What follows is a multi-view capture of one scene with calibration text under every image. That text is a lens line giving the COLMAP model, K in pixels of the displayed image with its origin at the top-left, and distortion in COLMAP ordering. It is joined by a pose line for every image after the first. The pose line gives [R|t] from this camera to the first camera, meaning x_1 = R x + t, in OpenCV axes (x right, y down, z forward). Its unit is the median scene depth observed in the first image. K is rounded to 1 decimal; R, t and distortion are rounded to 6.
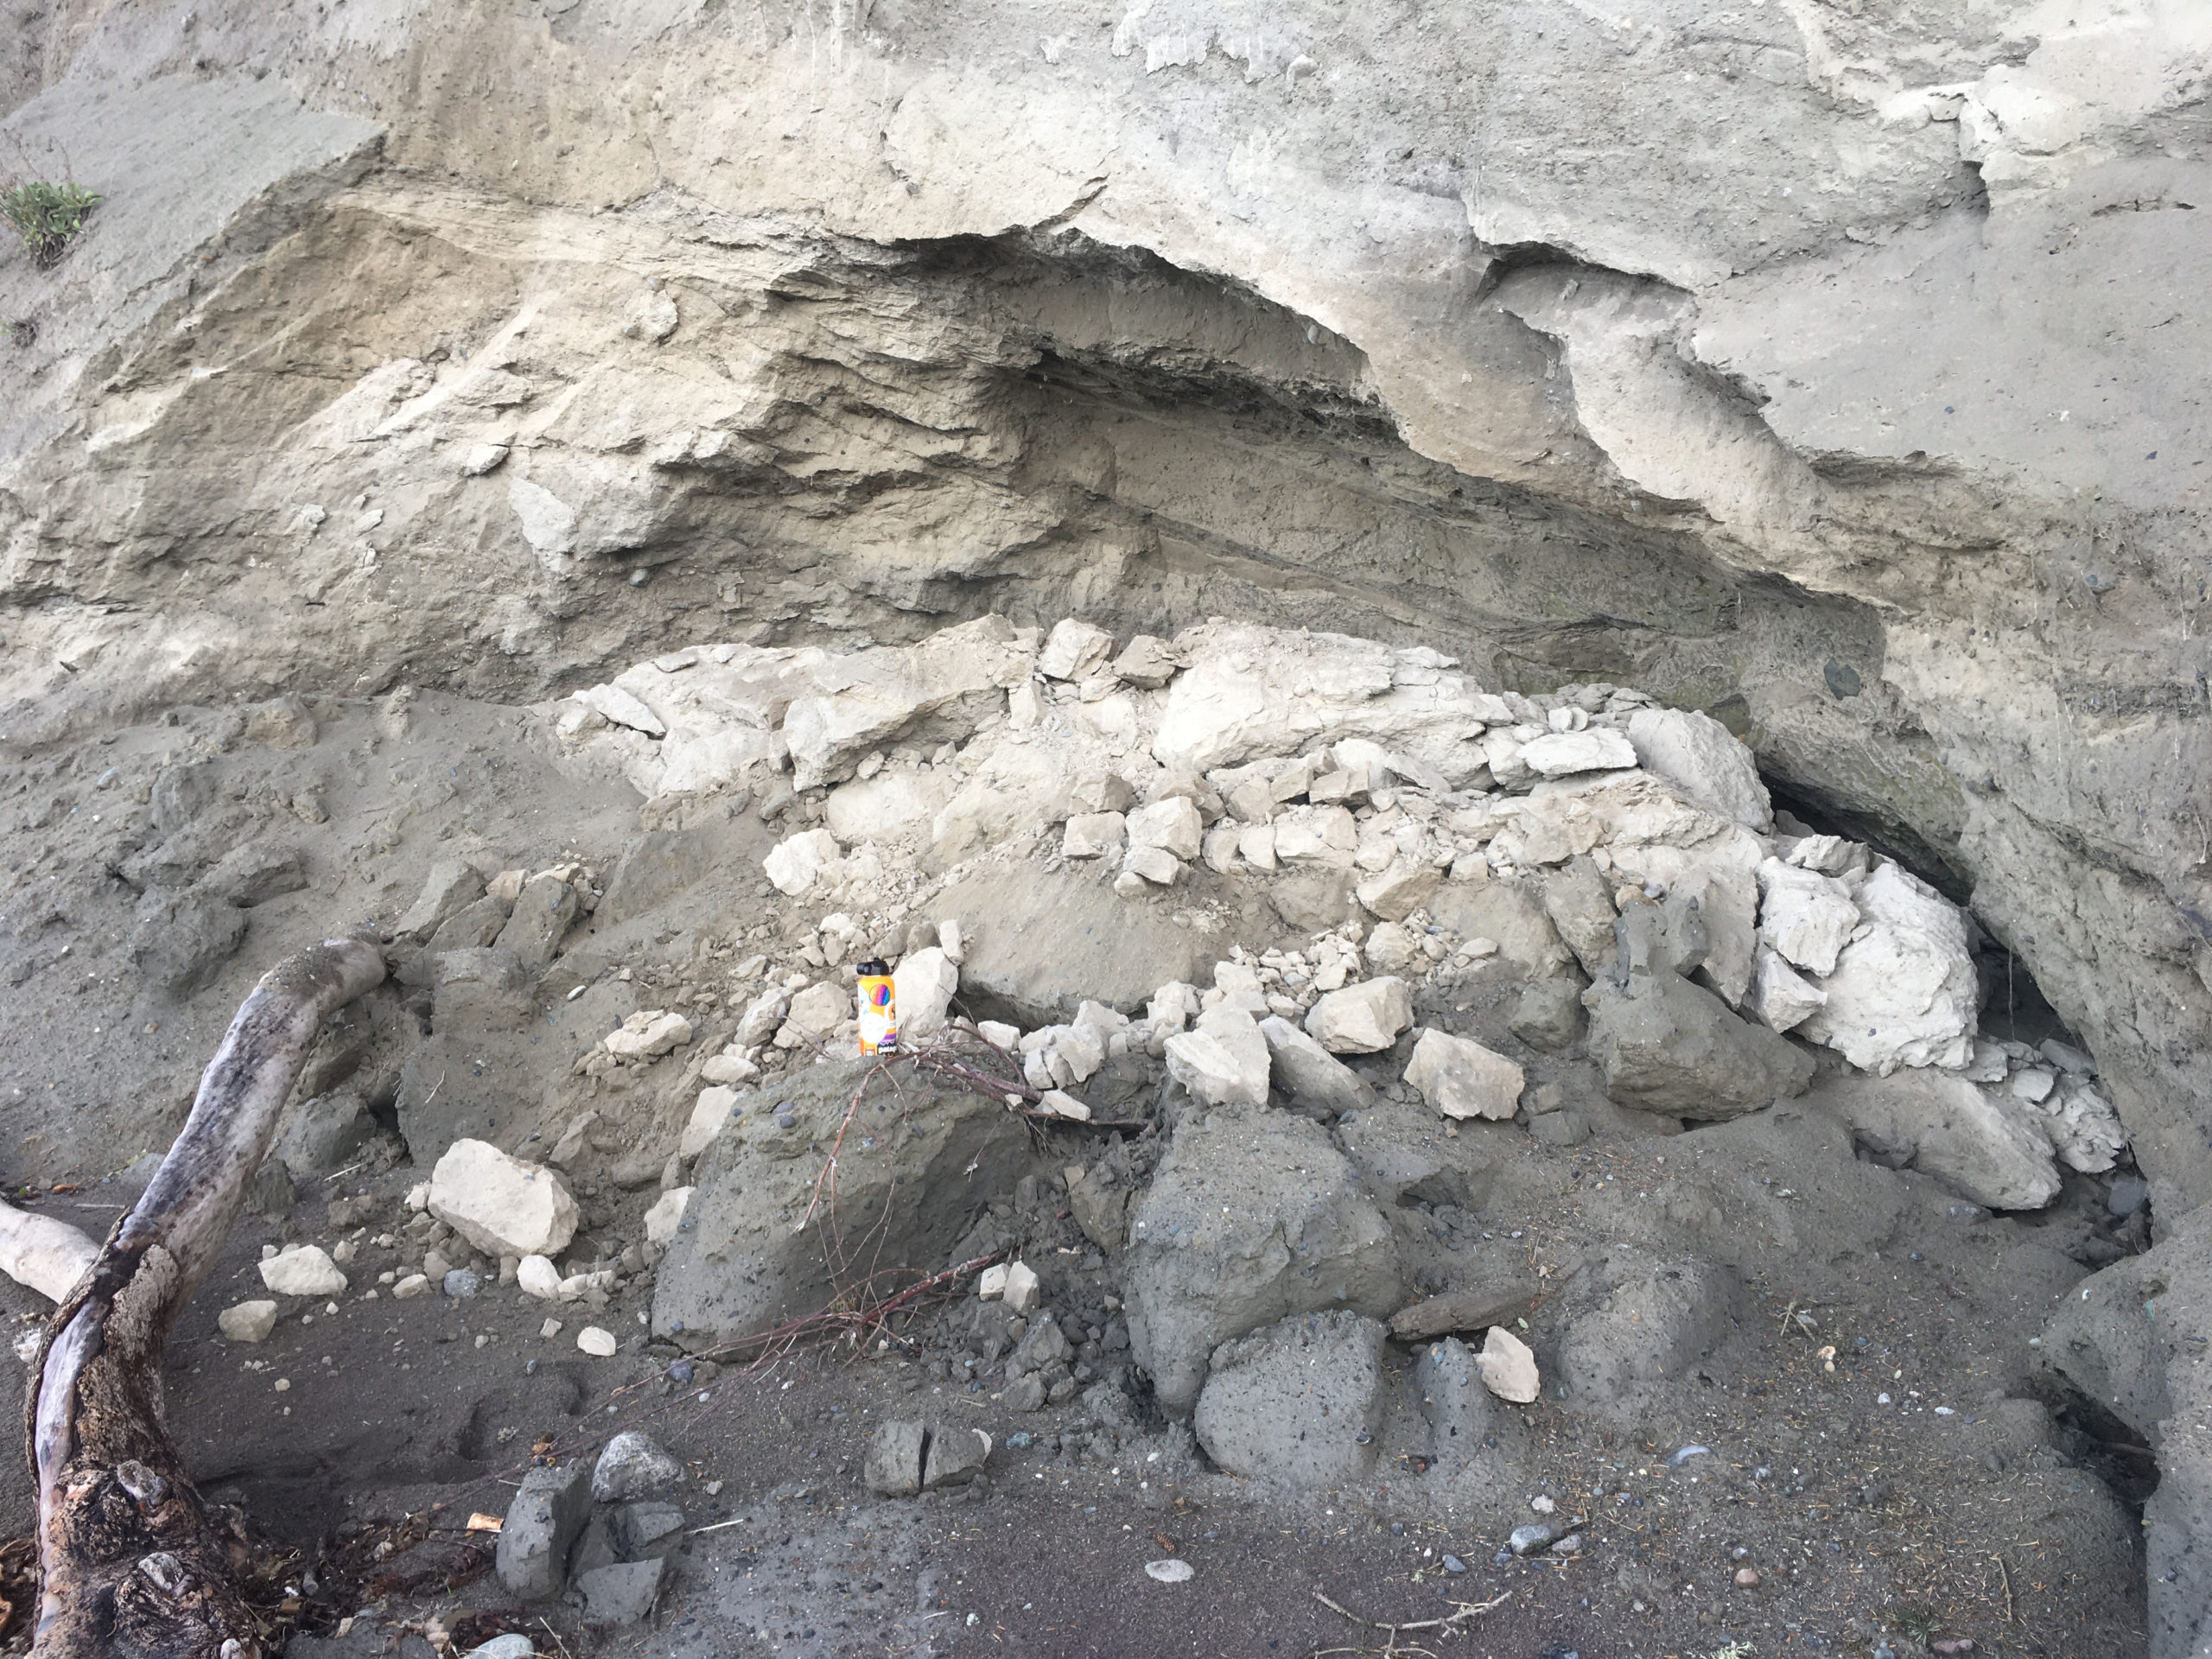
lens RADIAL K [[1873.4, 0, 1103.6], [0, 1873.4, 835.7], [0, 0, 1]] dist [0.078507, -0.106923]
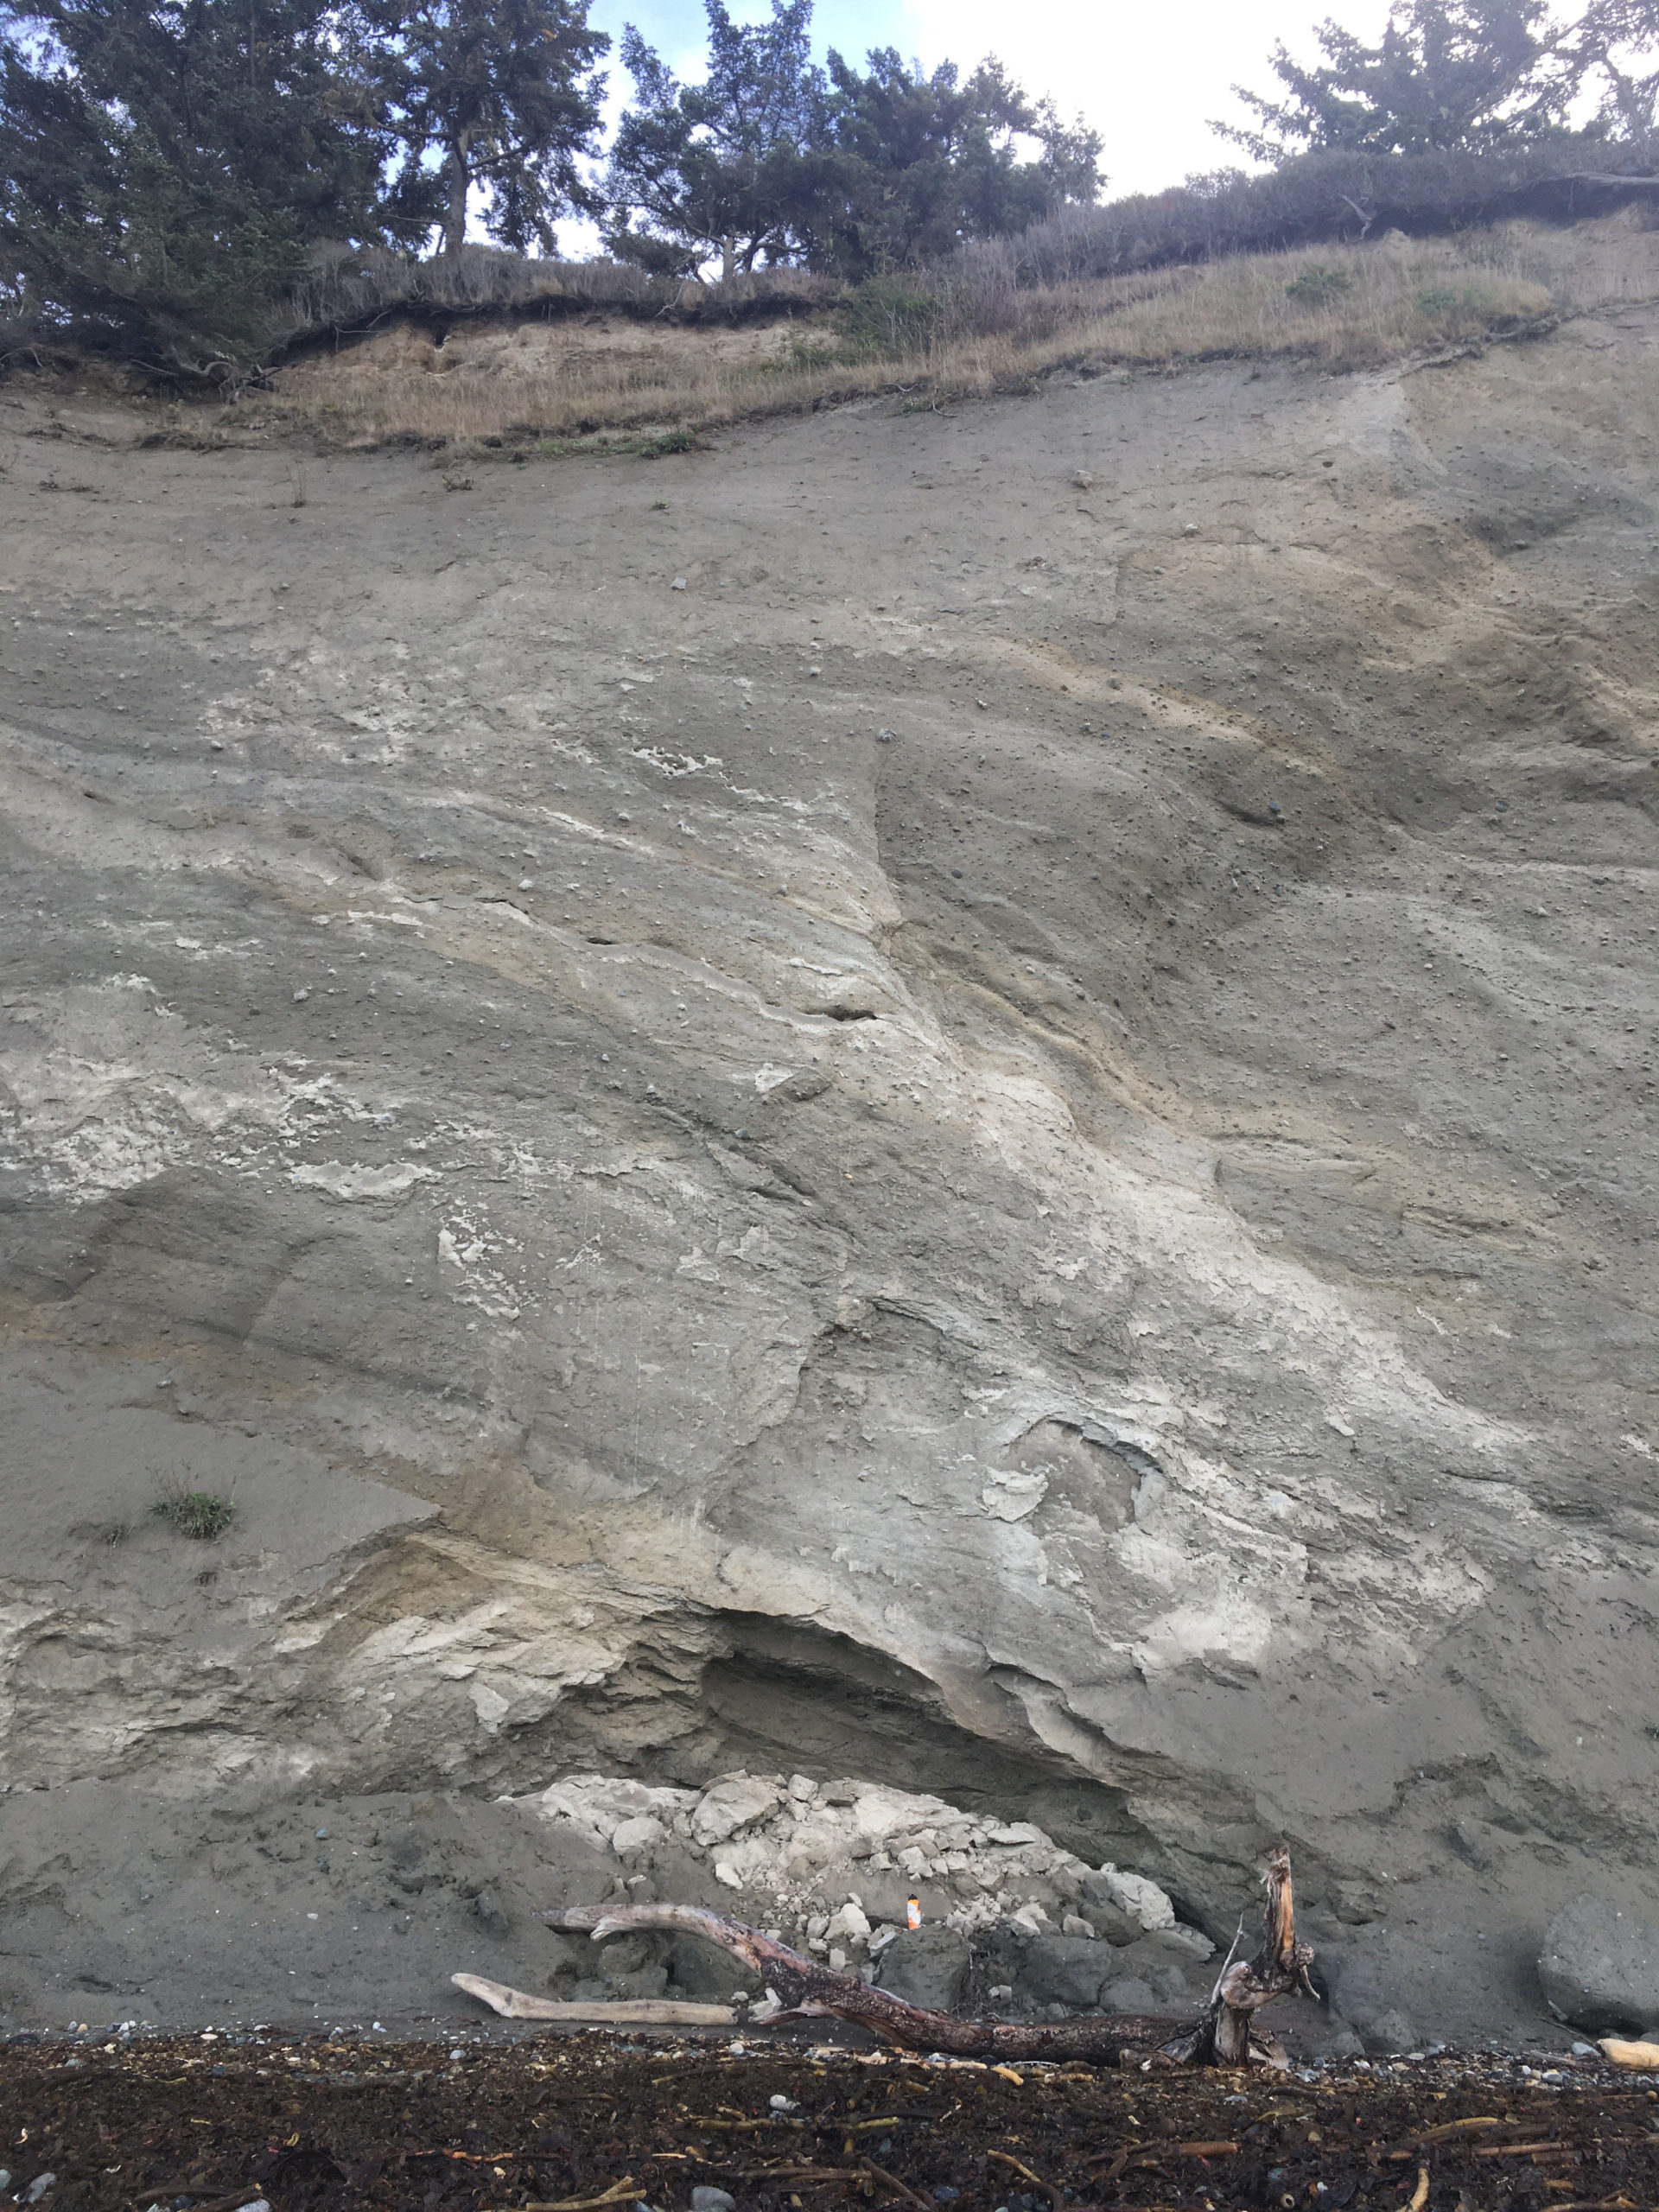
lens RADIAL K [[1873.4, 0, 814.6], [0, 1873.4, 1111.7], [0, 0, 1]] dist [0.078507, -0.106923]
pose [[0.770232, 0.262457, 0.581256, -1.670208], [0.017746, 0.902224, -0.430902, 0.169349], [-0.637517, 0.342210, 0.690264, -1.038646]]
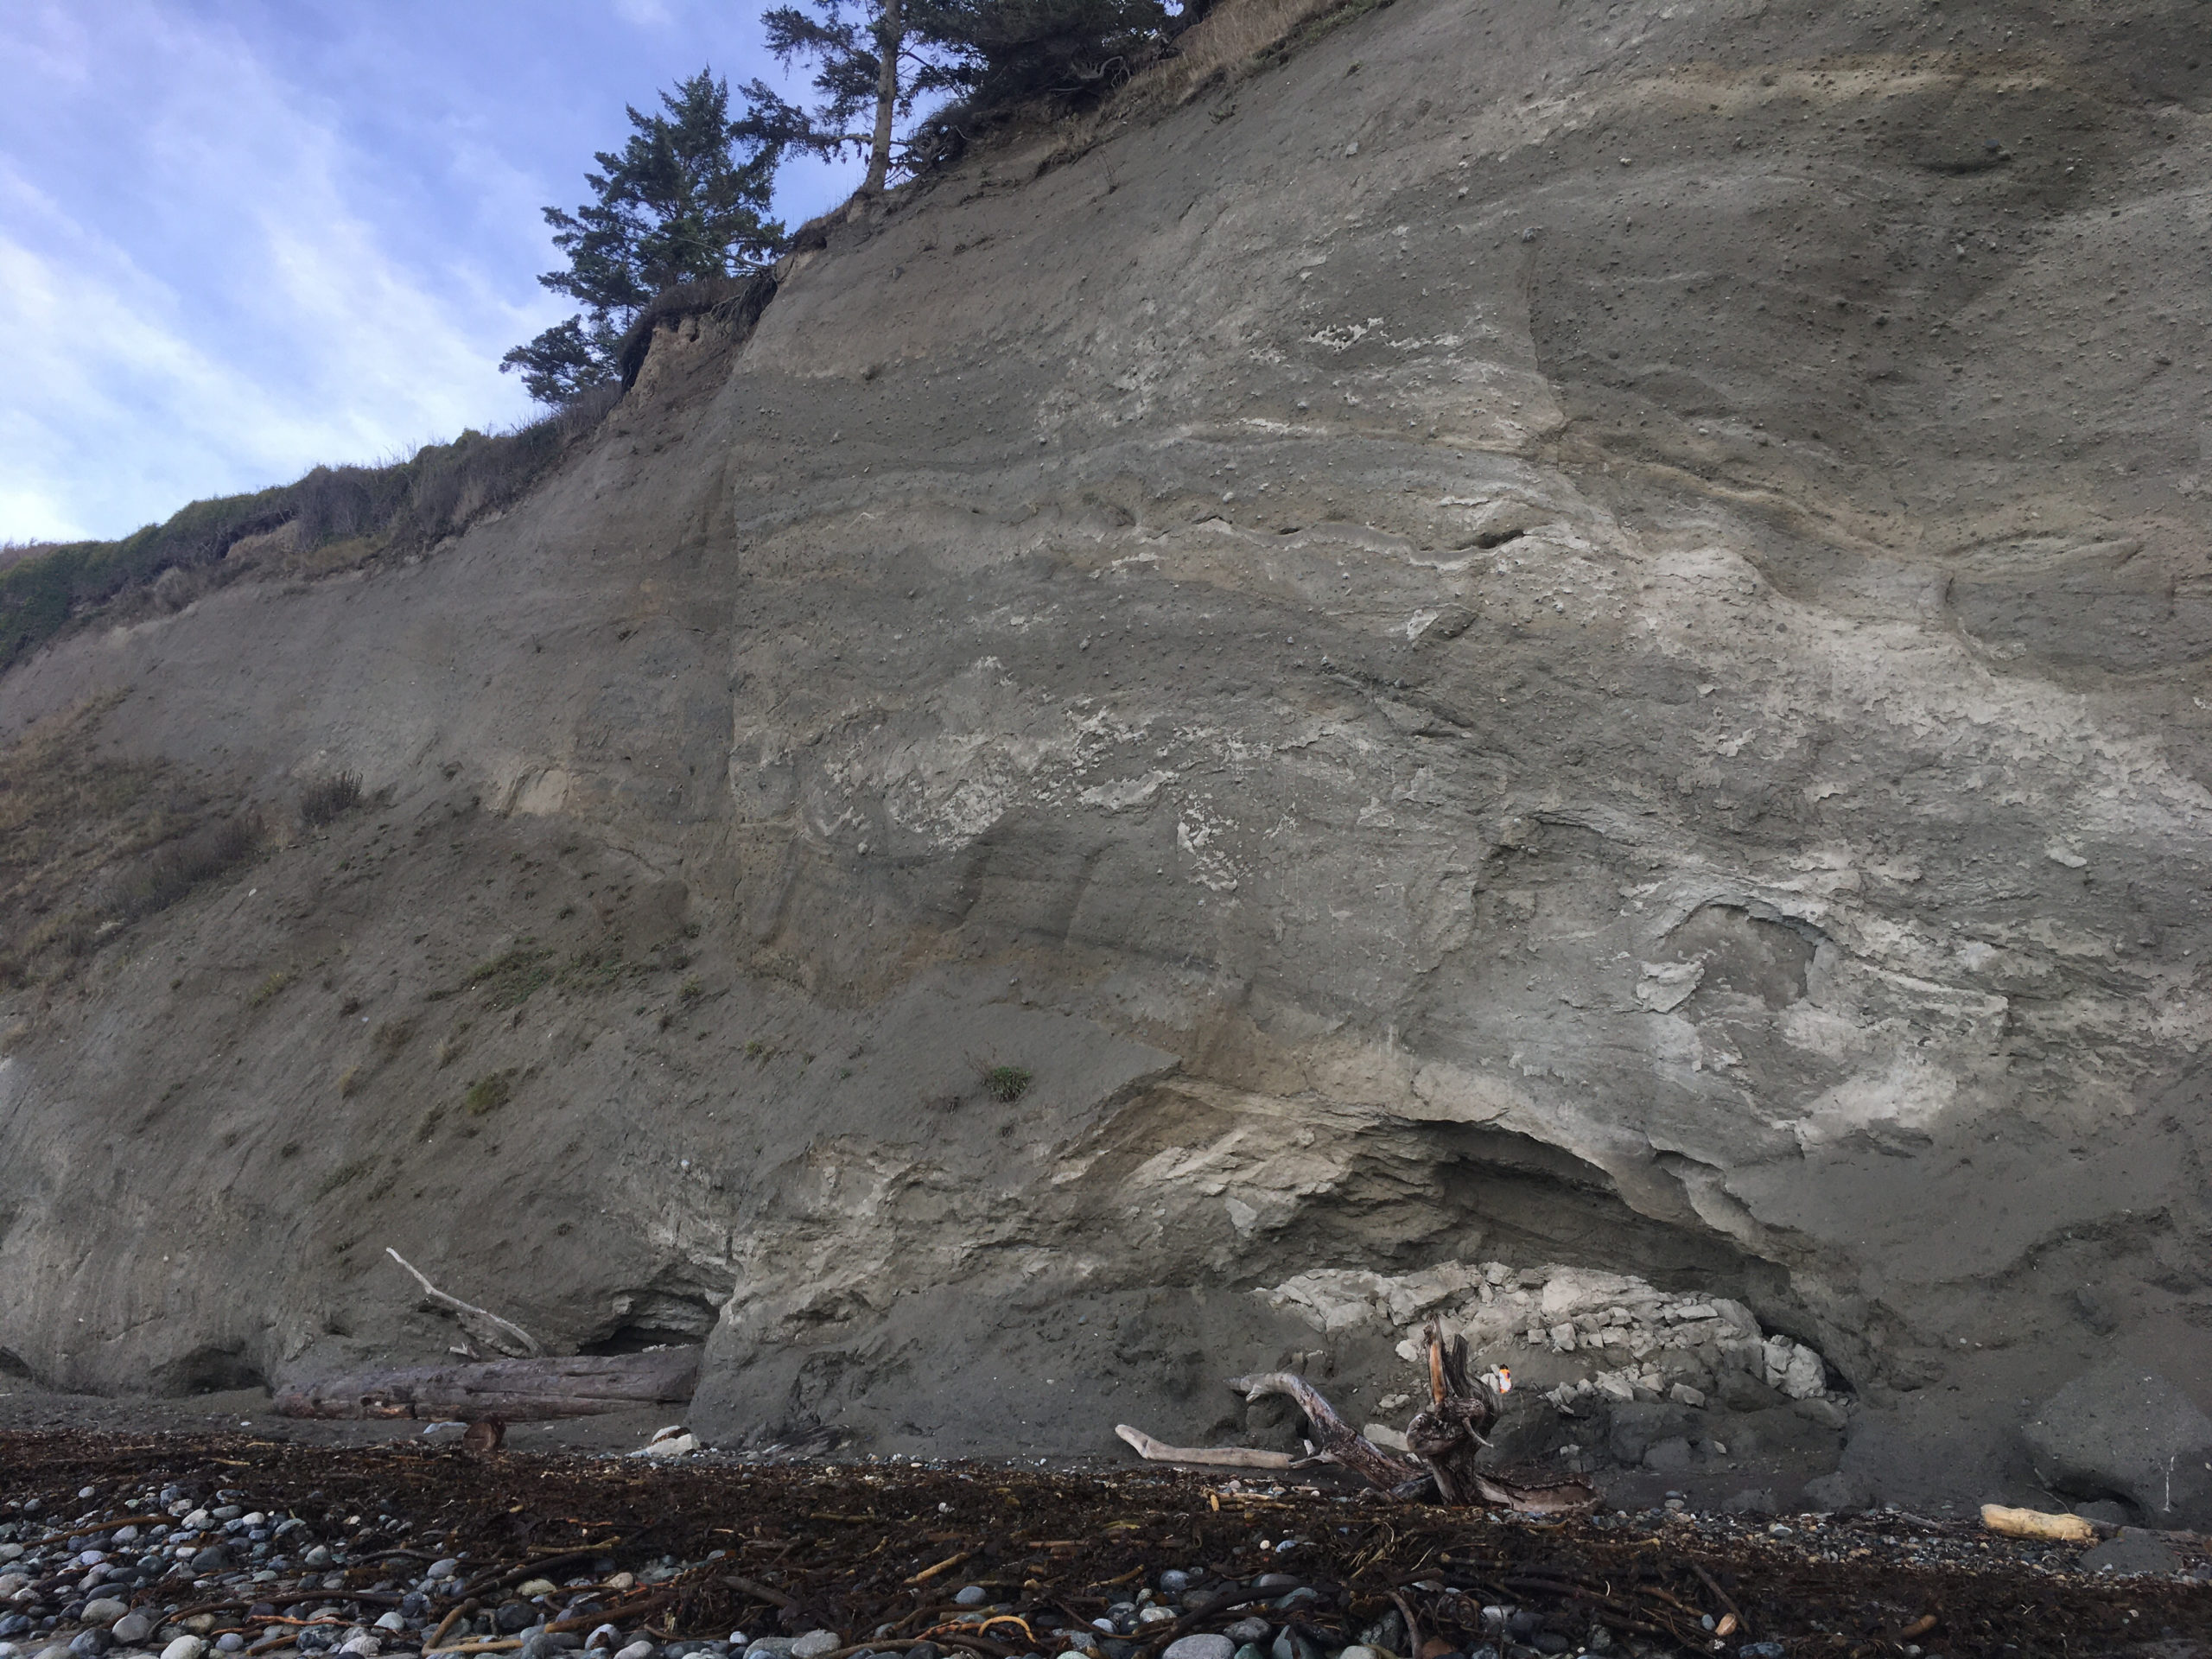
lens RADIAL K [[1873.4, 0, 1097.5], [0, 1873.4, 845.6], [0, 0, 1]] dist [0.078507, -0.106923]
pose [[0.999311, 0.025757, 0.026712, -0.673862], [-0.015672, 0.945467, -0.325342, 0.208586], [-0.033635, 0.324699, 0.945219, -1.734270]]
